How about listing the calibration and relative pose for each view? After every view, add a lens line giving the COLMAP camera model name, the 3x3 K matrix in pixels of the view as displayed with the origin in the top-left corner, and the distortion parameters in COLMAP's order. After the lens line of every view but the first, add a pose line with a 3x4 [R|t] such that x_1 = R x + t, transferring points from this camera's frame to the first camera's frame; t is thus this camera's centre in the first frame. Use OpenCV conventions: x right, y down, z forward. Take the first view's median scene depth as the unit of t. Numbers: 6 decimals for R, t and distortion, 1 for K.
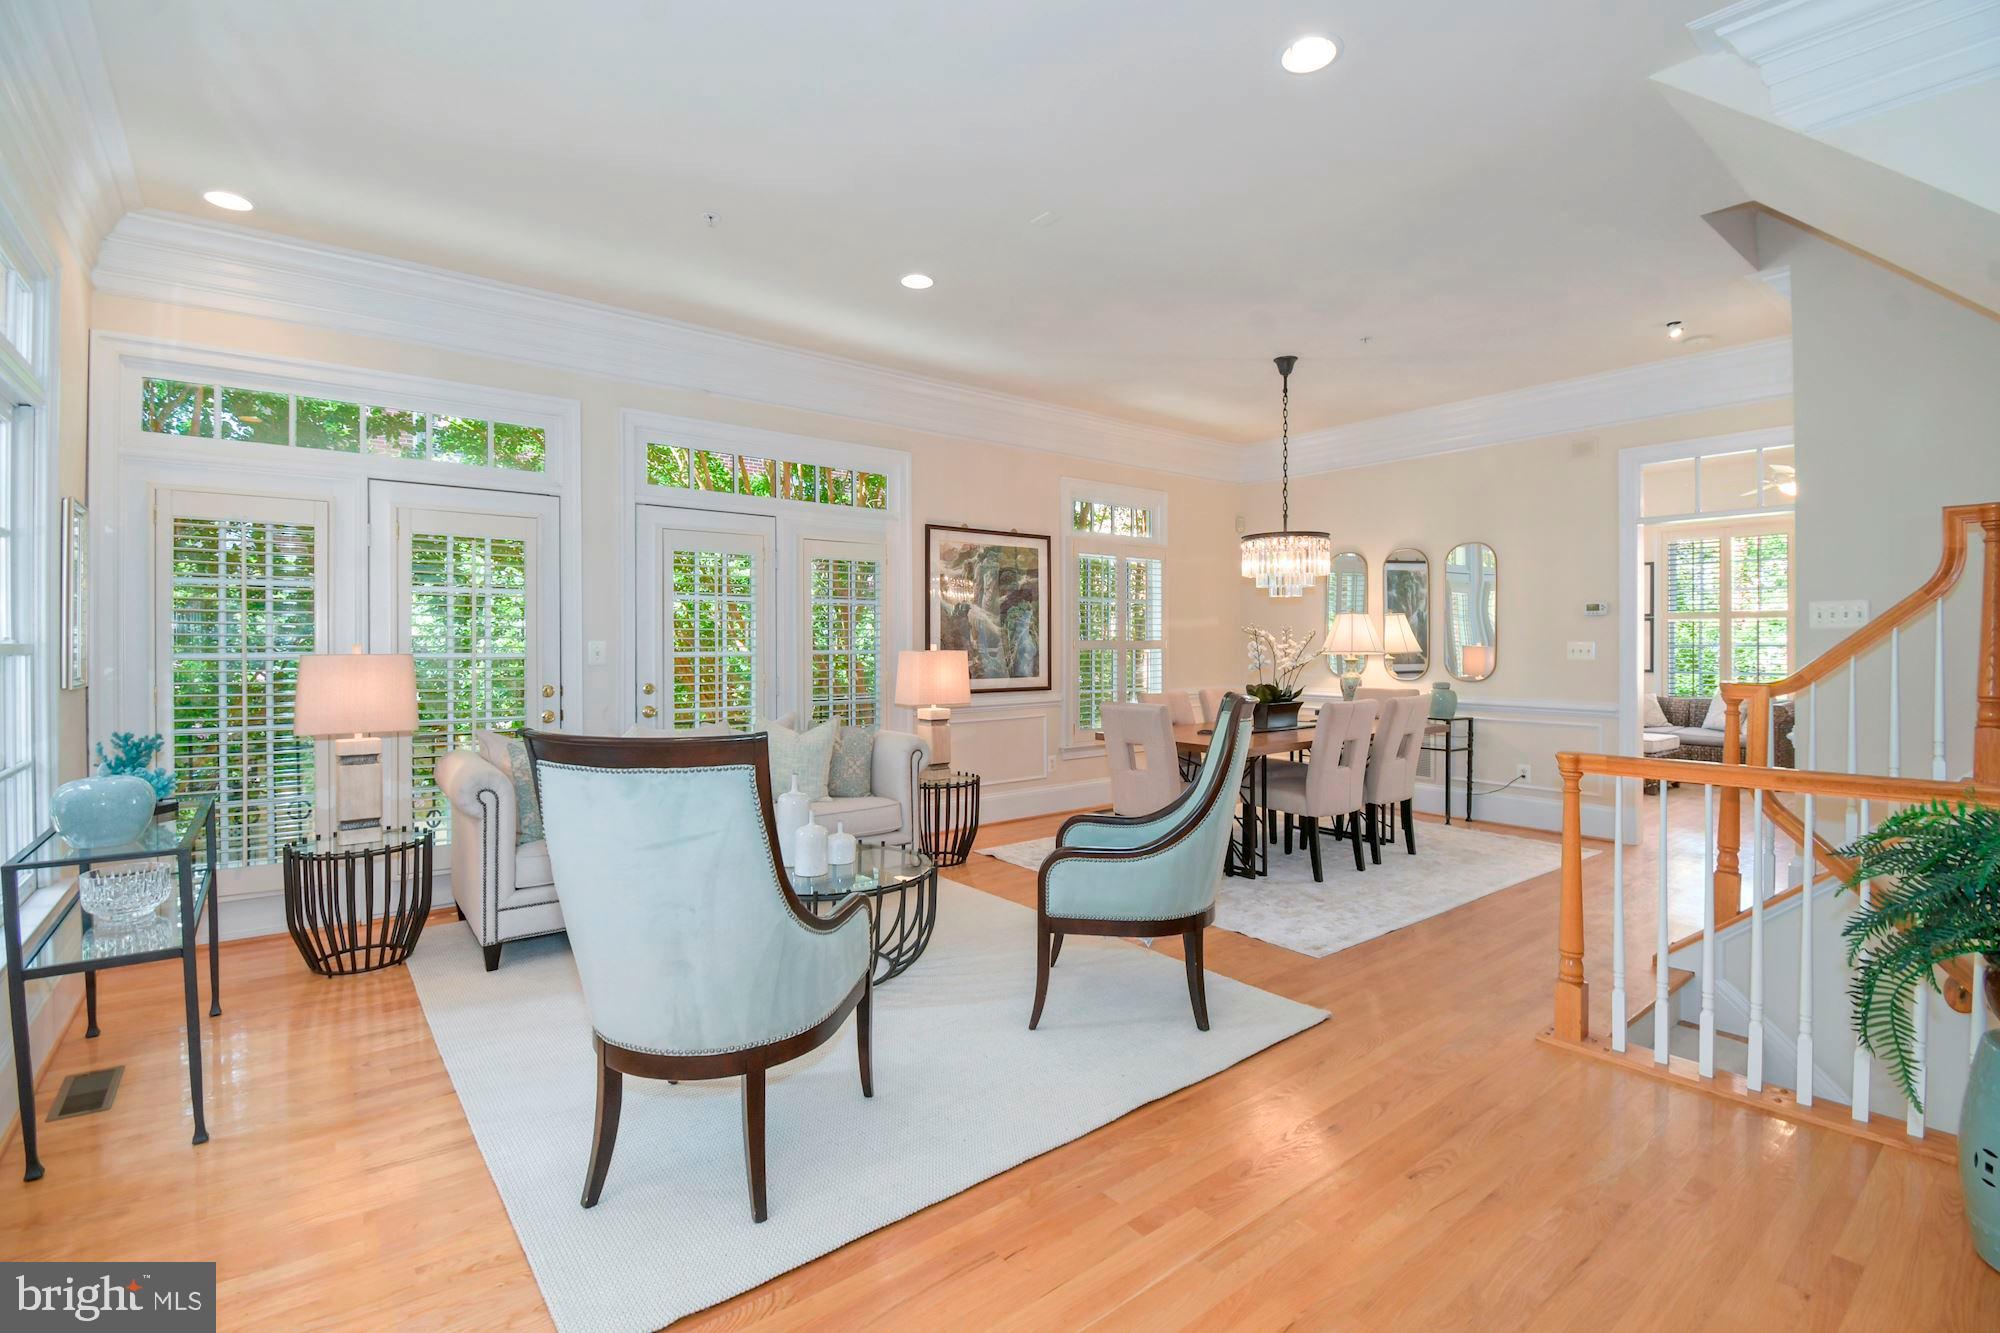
lens RADIAL K [[904.2, 0, 1000.8], [0, 904.2, 652.1], [0, 0, 1]] dist [0.034153, -0.017811]
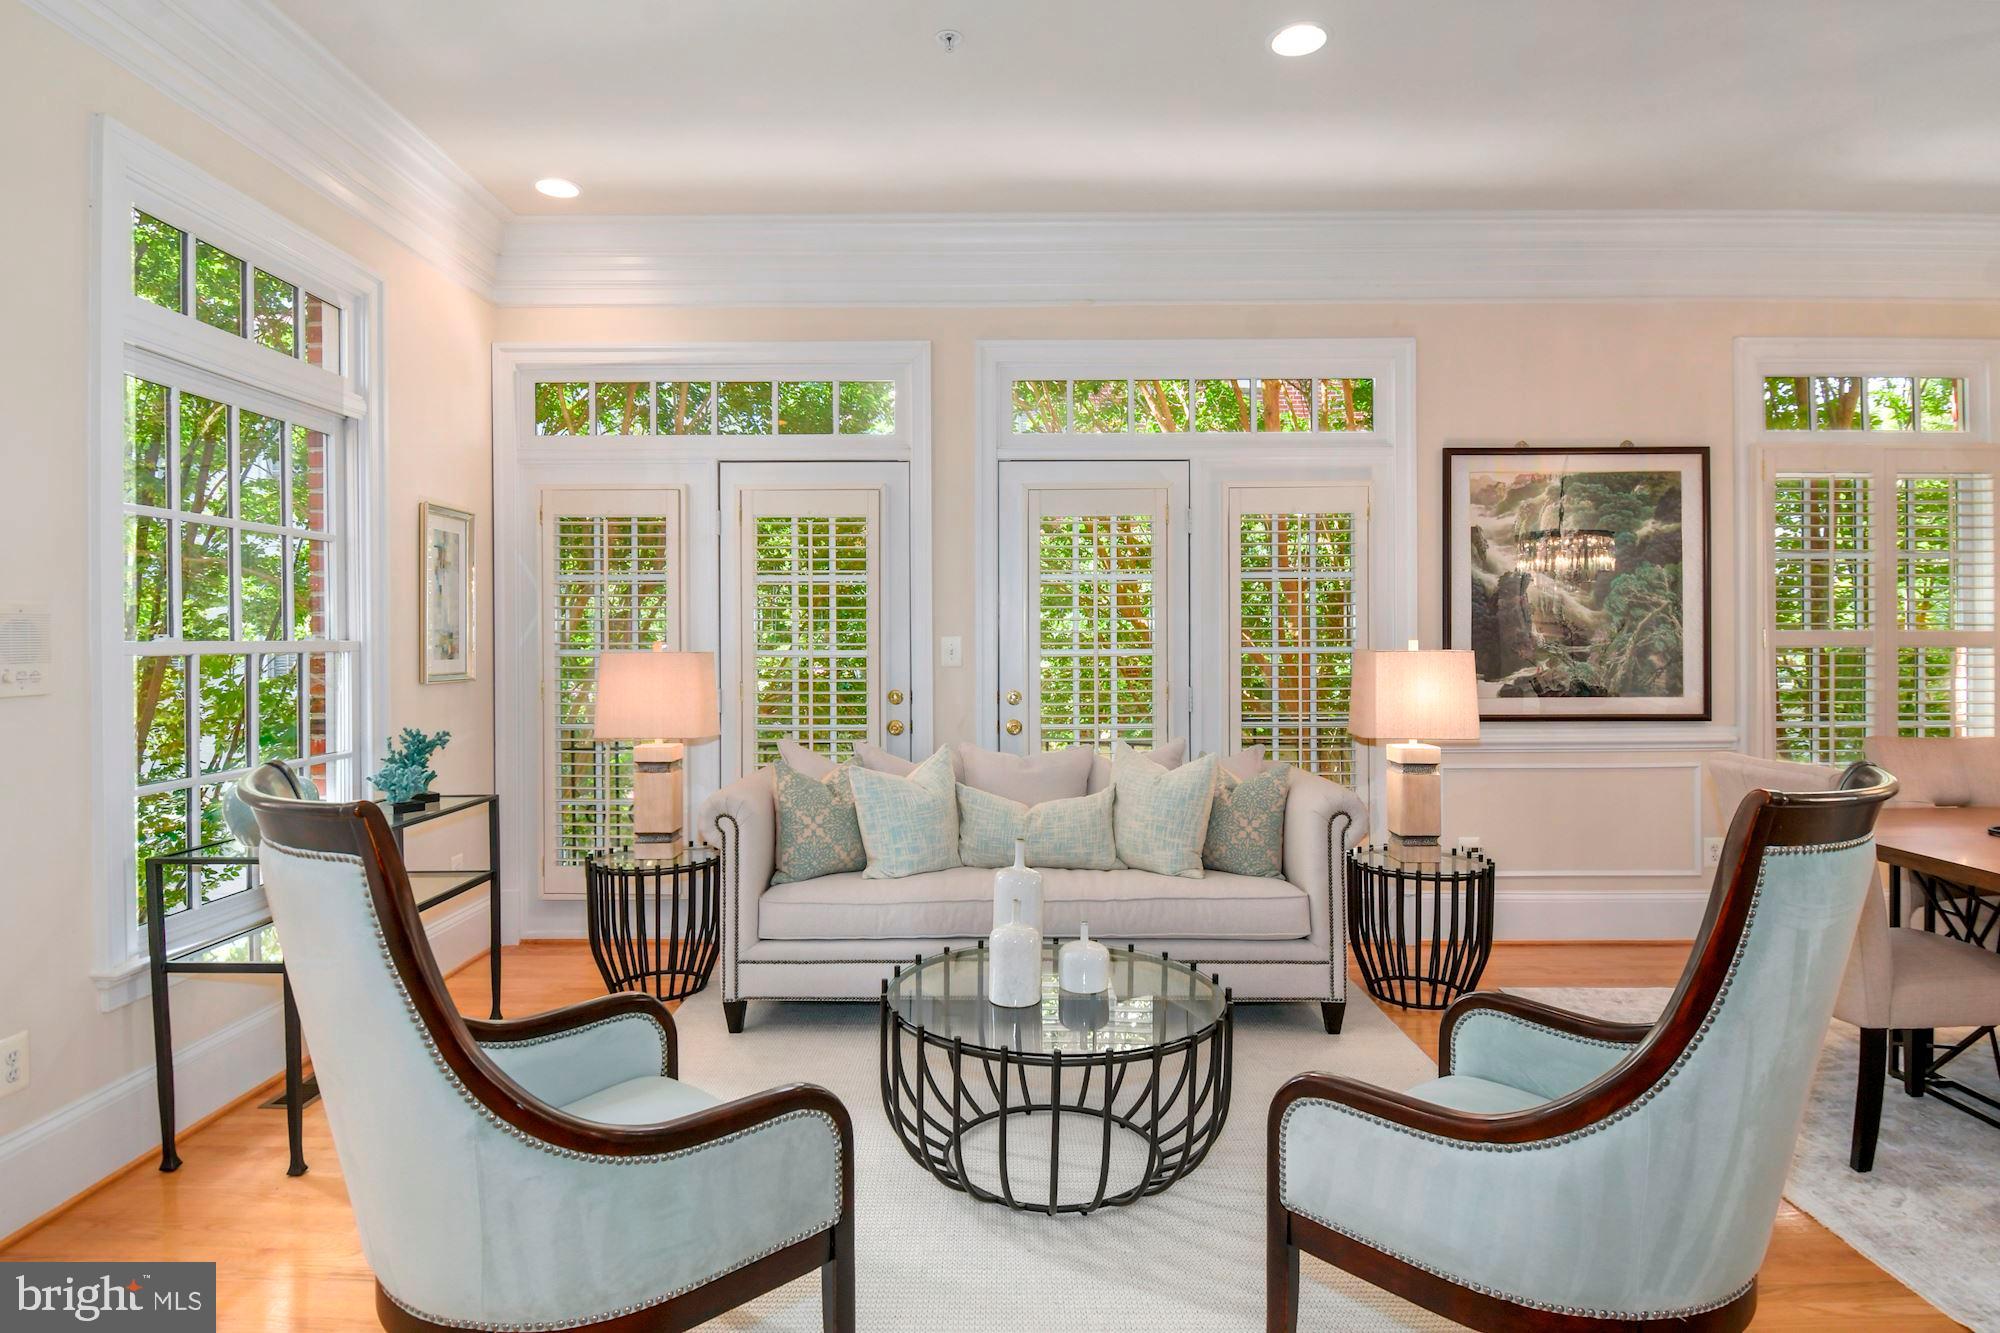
lens RADIAL K [[1072.1, 0, 1006.7], [0, 1072.1, 652.8], [0, 0, 1]] dist [0.018954, -0.014410]
pose [[0.782501, 0.006989, -0.622610, 0.180231], [-0.004702, 0.999975, 0.005315, -0.002892], [0.622632, -0.001231, 0.782514, 0.284689]]
